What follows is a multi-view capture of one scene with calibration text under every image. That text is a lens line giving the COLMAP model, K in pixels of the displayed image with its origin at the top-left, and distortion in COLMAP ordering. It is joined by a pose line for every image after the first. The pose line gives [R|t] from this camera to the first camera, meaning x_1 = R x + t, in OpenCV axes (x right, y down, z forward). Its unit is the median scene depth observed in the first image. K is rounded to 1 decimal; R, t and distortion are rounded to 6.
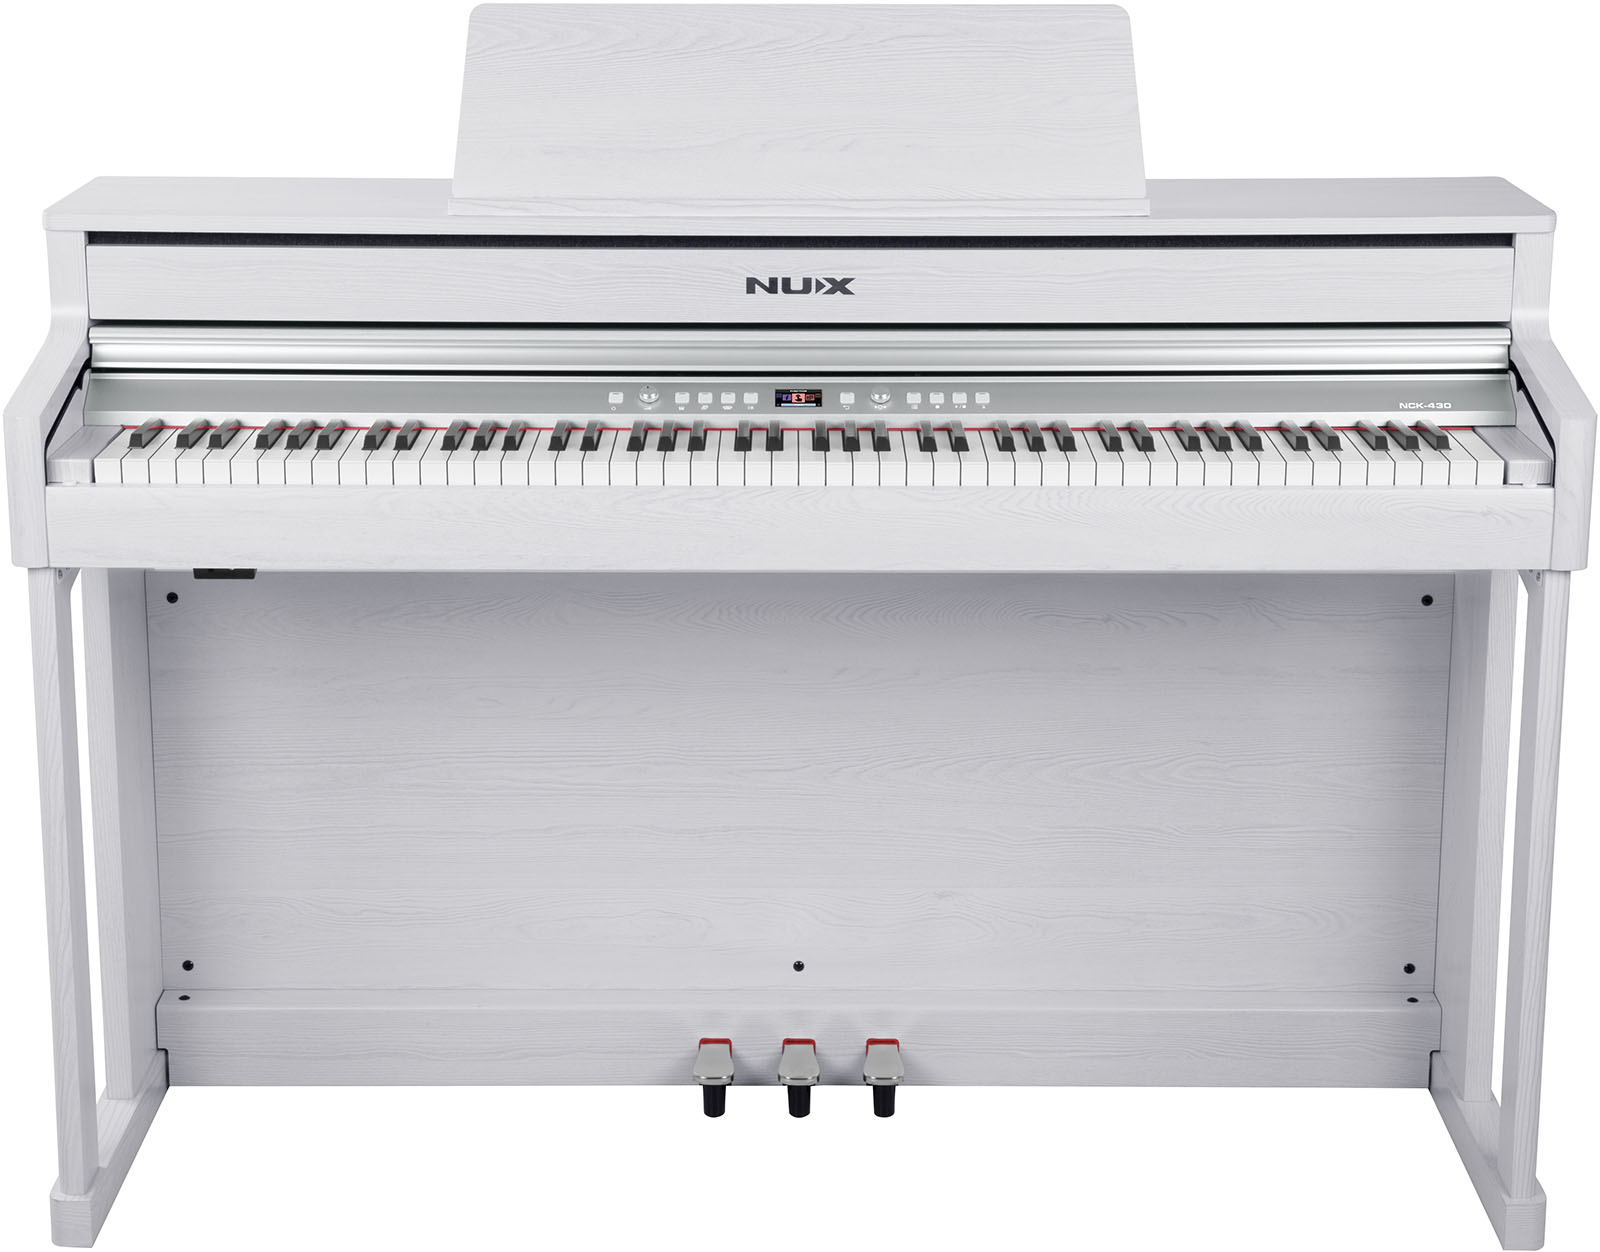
lens RADIAL K [[3394.6, 0, 800.0], [0, 3394.6, 626.0], [0, 0, 1]] dist [0.050096, 0.002608]
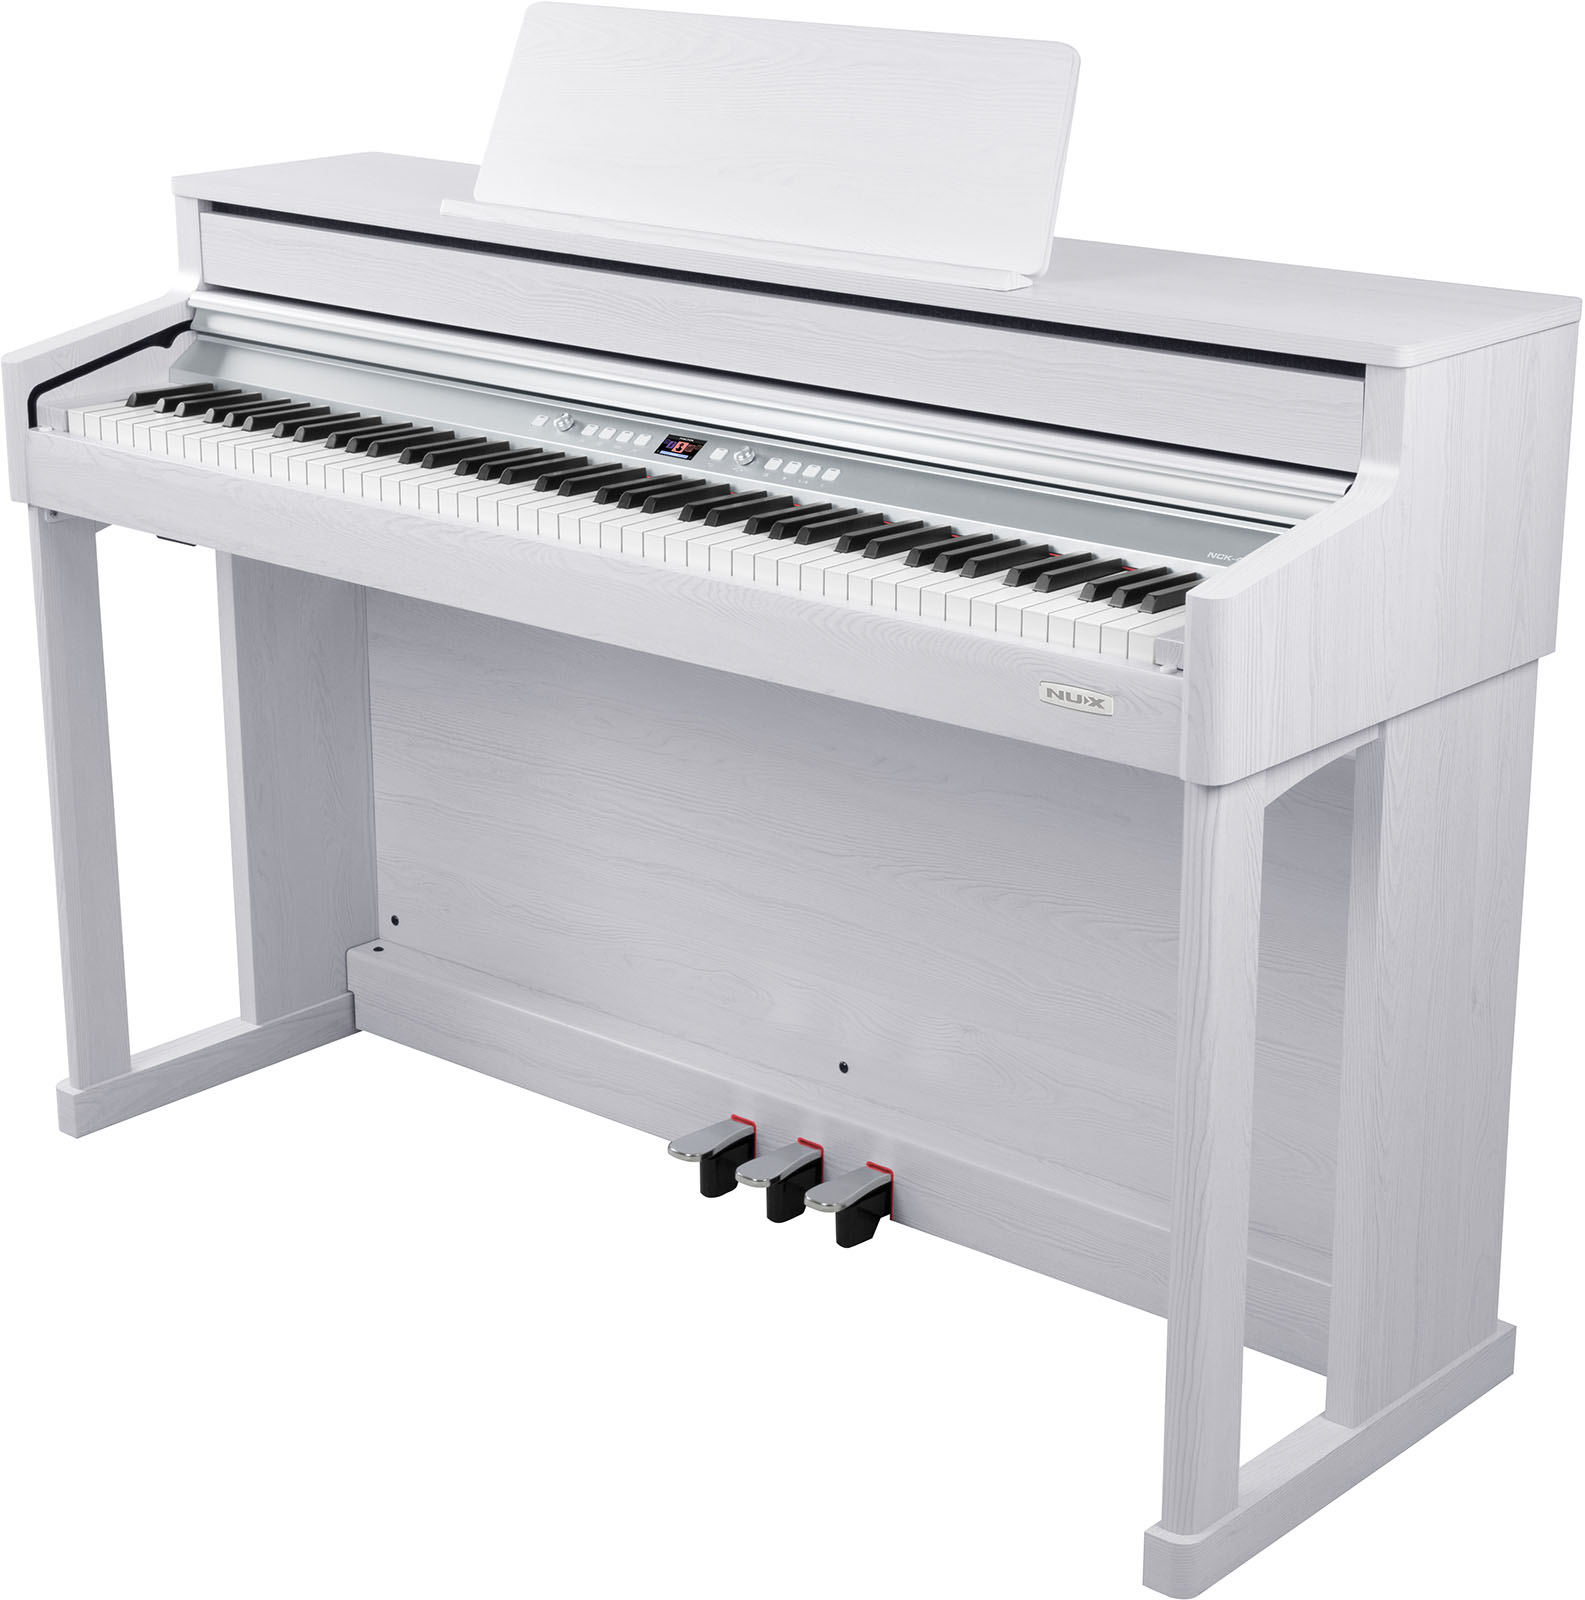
lens RADIAL K [[3456.4, 0, 792.5], [0, 3456.4, 800.0], [0, 0, 1]] dist [0.024933, -0.167931]
pose [[0.752214, 0.198966, -0.628162, 0.632928], [-0.166430, 0.979781, 0.111042, -0.082365], [0.637555, 0.021018, 0.770118, 0.293576]]
